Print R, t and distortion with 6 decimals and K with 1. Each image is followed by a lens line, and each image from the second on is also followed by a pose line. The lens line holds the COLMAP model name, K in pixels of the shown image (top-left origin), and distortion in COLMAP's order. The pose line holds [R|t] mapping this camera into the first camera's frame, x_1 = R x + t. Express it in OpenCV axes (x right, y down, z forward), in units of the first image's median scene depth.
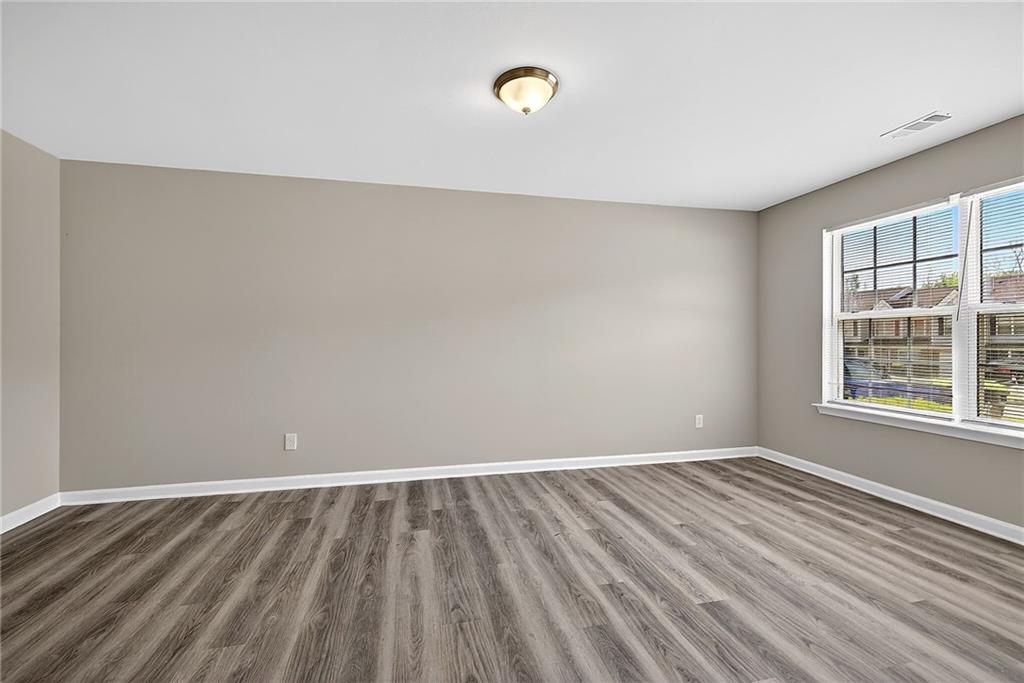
lens RADIAL K [[434.4, 0, 522.0], [0, 434.4, 340.0], [0, 0, 1]] dist [0.001868, -0.000310]
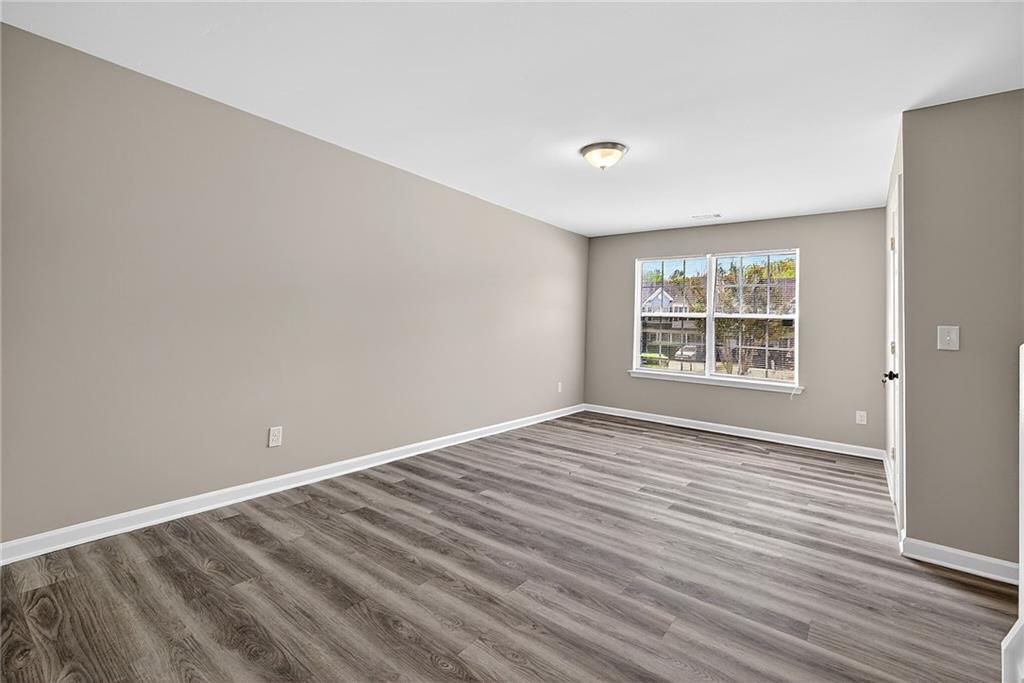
lens RADIAL K [[434.4, 0, 522.9], [0, 434.4, 303.9], [0, 0, 1]] dist [0.001868, -0.000310]
pose [[0.785029, 0.056923, 0.616838, -0.879950], [-0.034387, 0.998238, -0.048356, -0.001225], [-0.618504, 0.016750, 0.785603, 0.032113]]
